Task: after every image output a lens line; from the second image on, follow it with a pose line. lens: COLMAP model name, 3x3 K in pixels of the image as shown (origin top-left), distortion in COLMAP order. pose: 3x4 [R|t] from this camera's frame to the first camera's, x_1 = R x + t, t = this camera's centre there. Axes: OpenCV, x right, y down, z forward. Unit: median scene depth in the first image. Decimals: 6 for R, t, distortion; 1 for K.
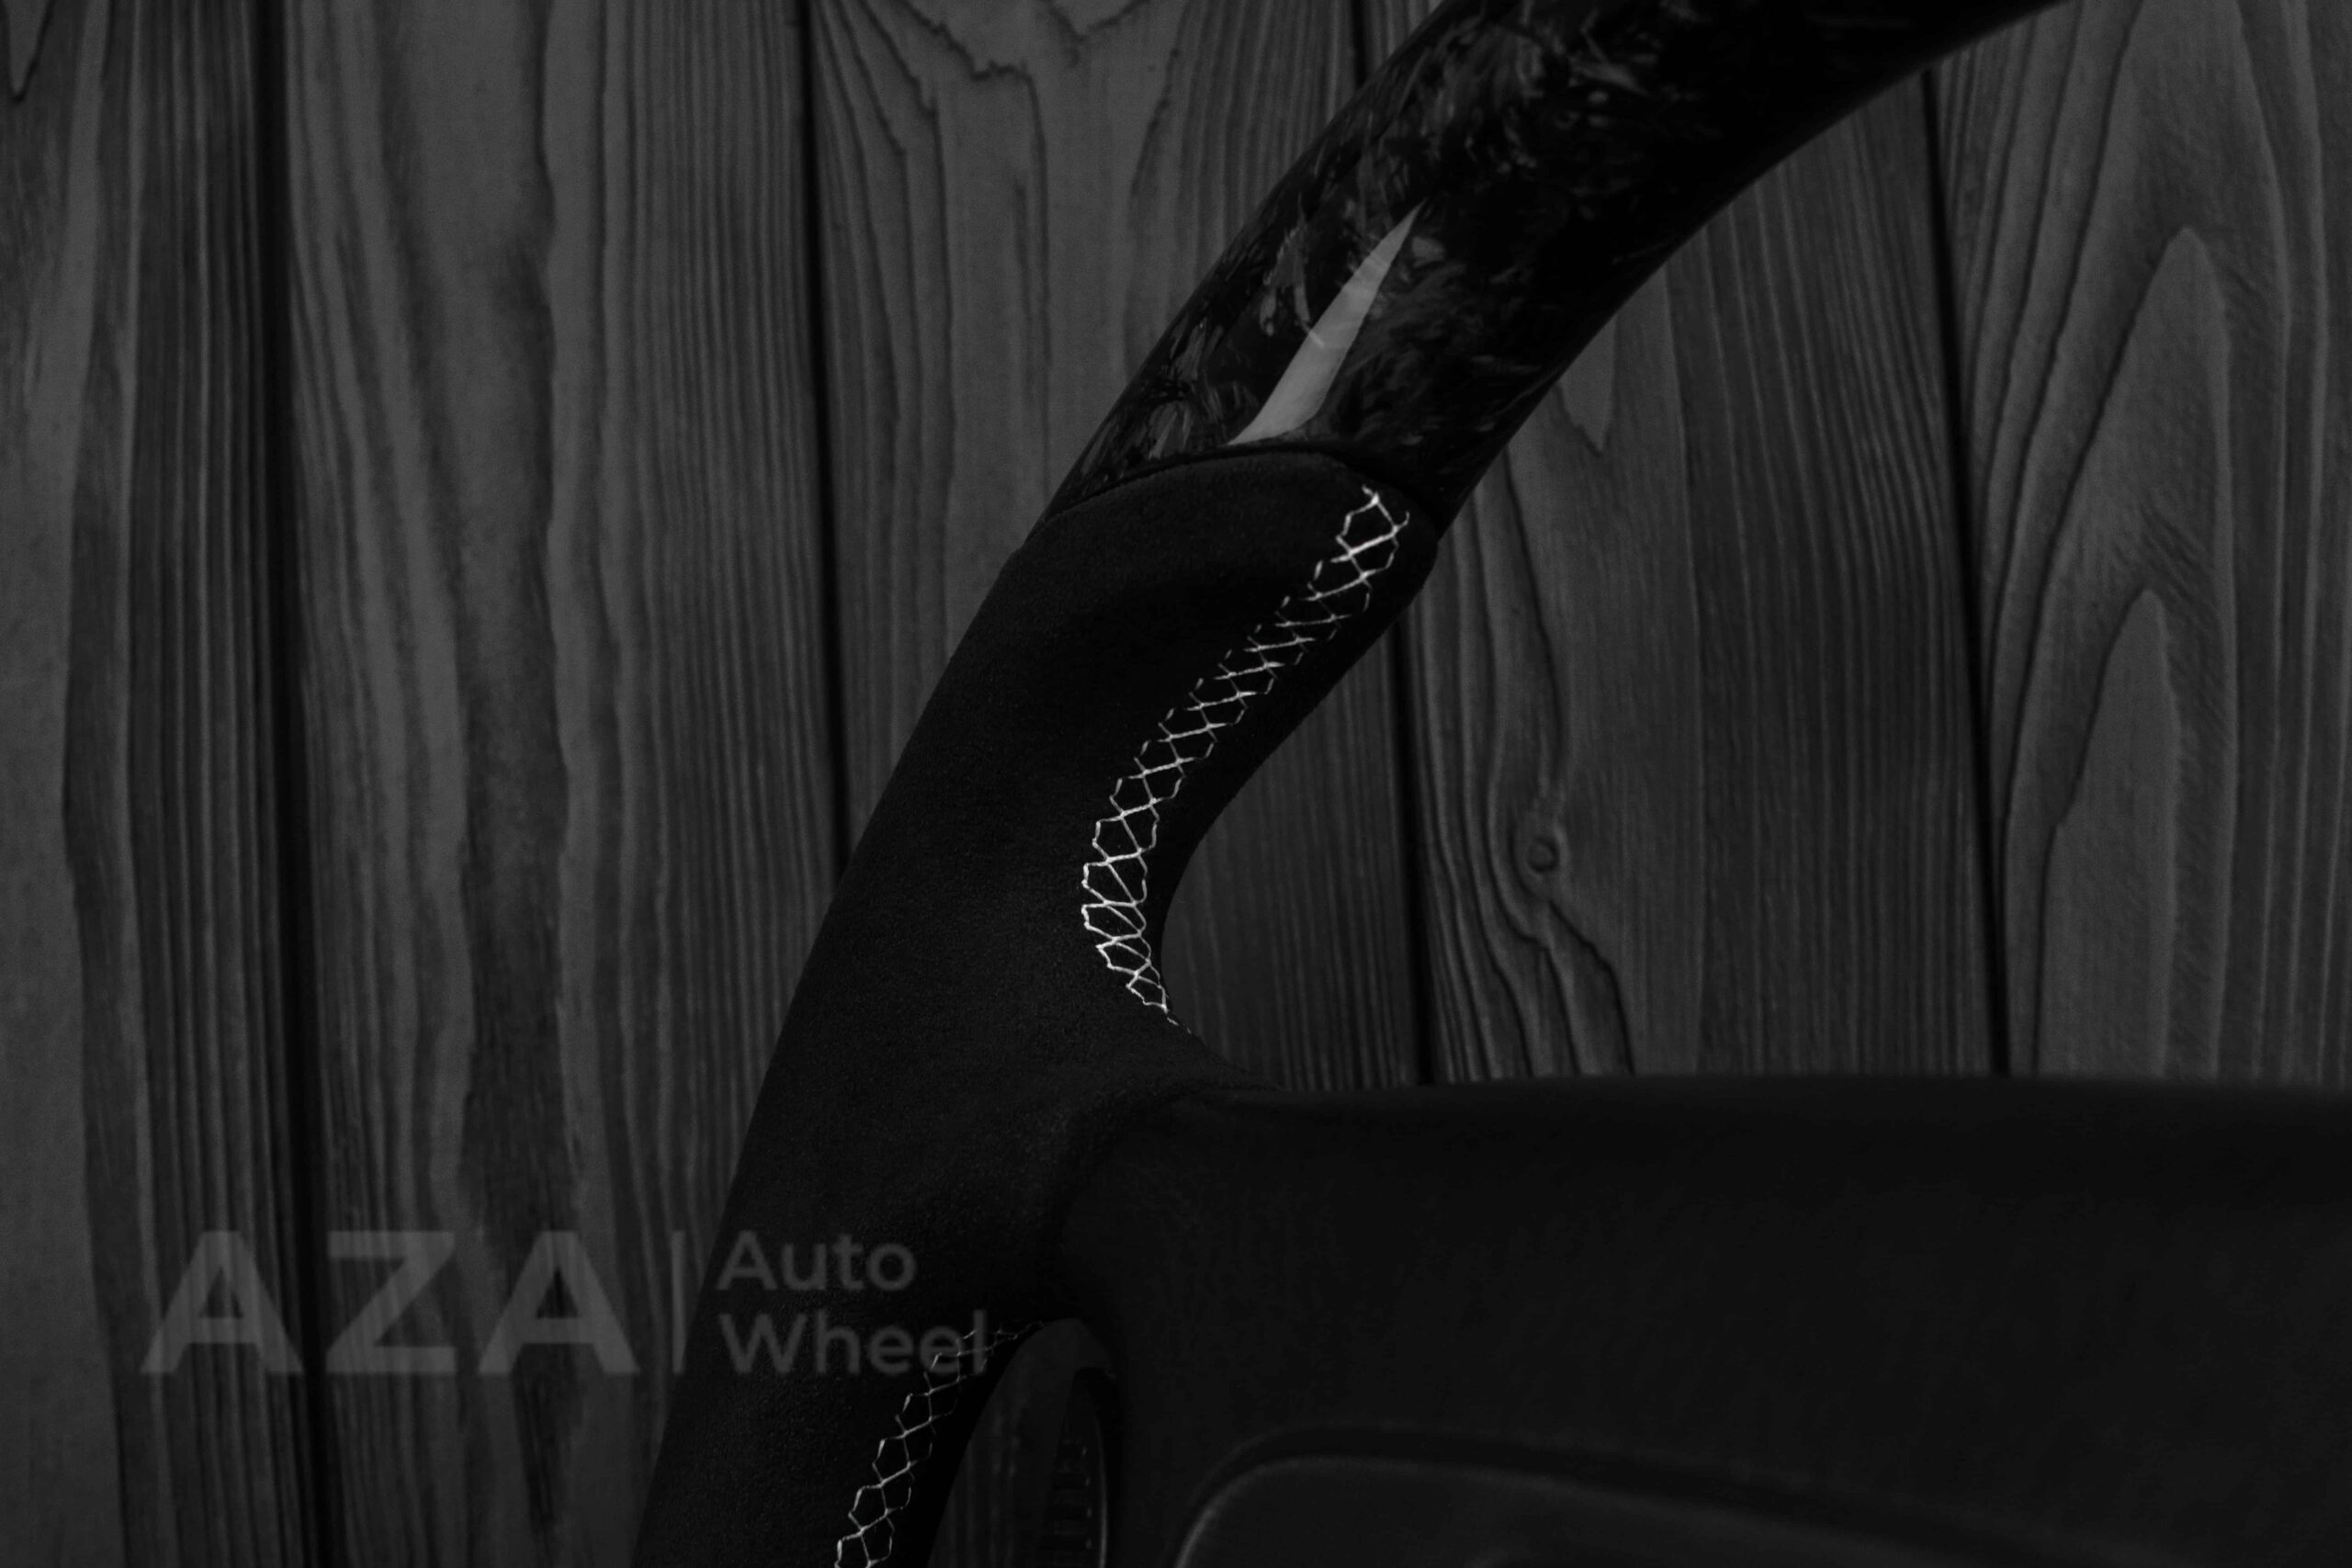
lens RADIAL K [[3619.3, 0, 1175.1], [0, 3619.3, 772.6], [0, 0, 1]] dist [-0.212451, 0.165798]
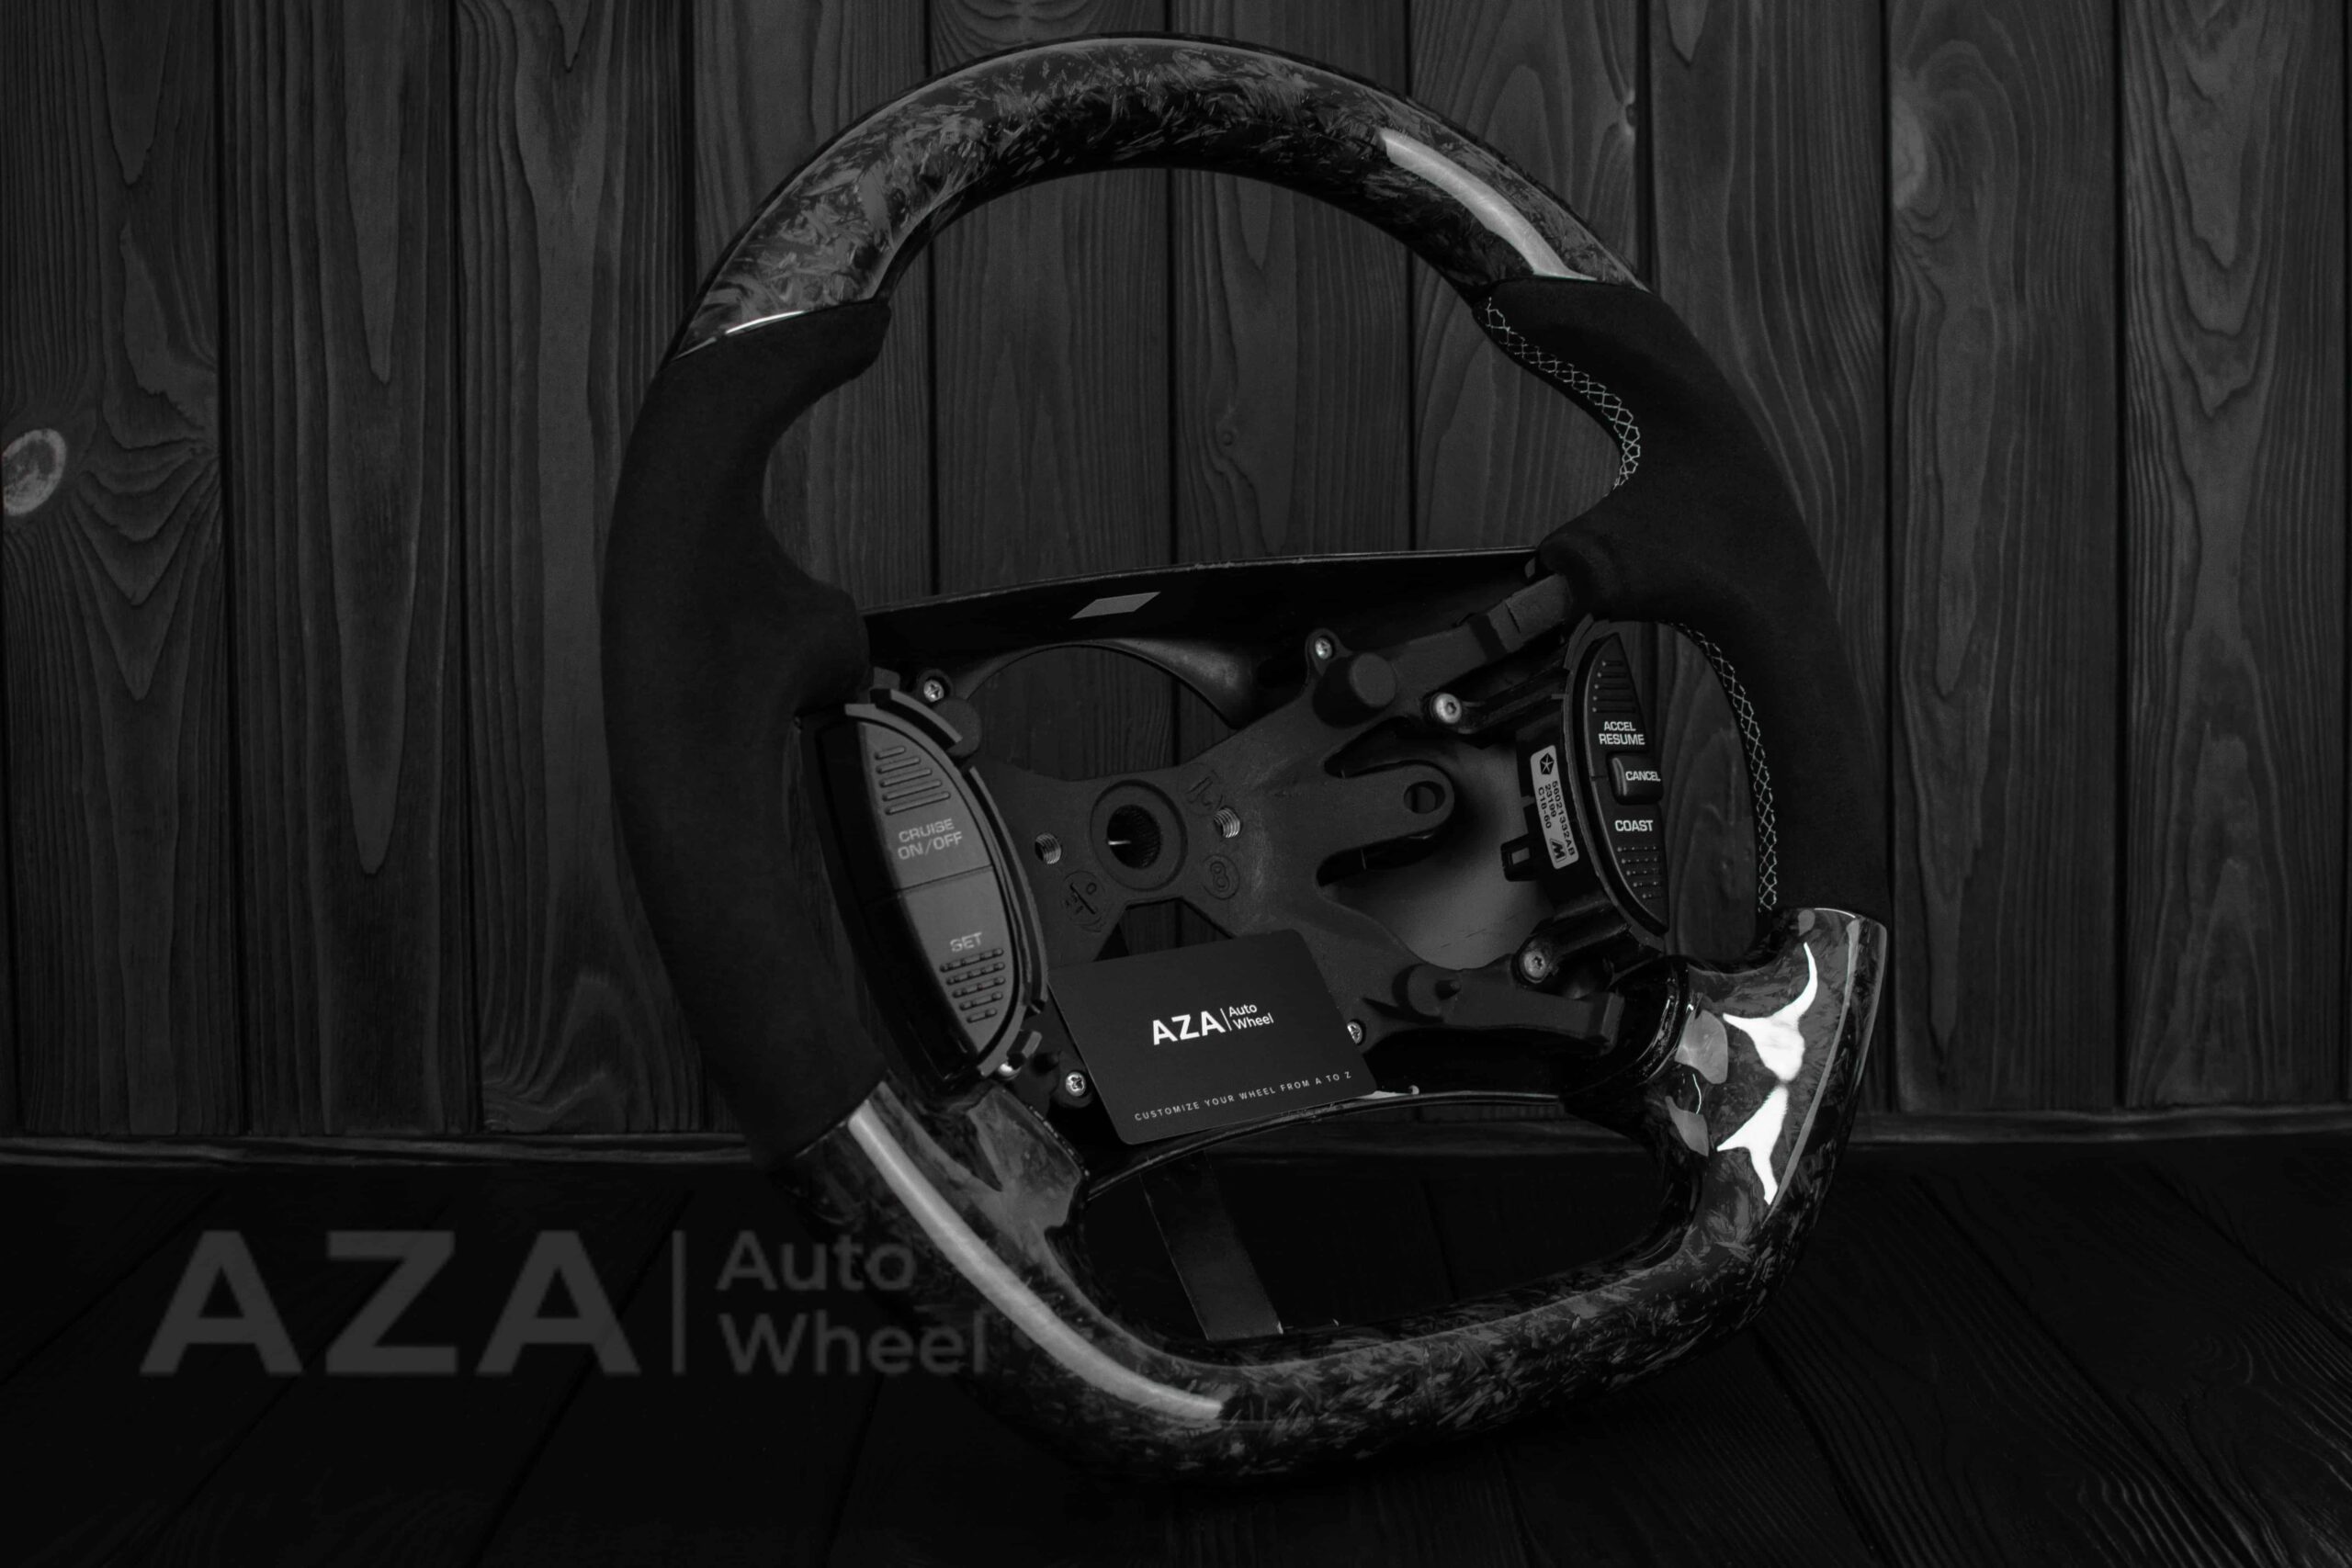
lens RADIAL K [[3231.0, 0, 1176.0], [0, 3231.0, 784.0], [0, 0, 1]] dist [-0.180062, 0.132807]
pose [[0.994328, 0.035142, 0.100382, -0.134724], [-0.048975, 0.989101, 0.138852, -0.044099], [-0.094409, -0.142981, 0.985212, -1.102187]]
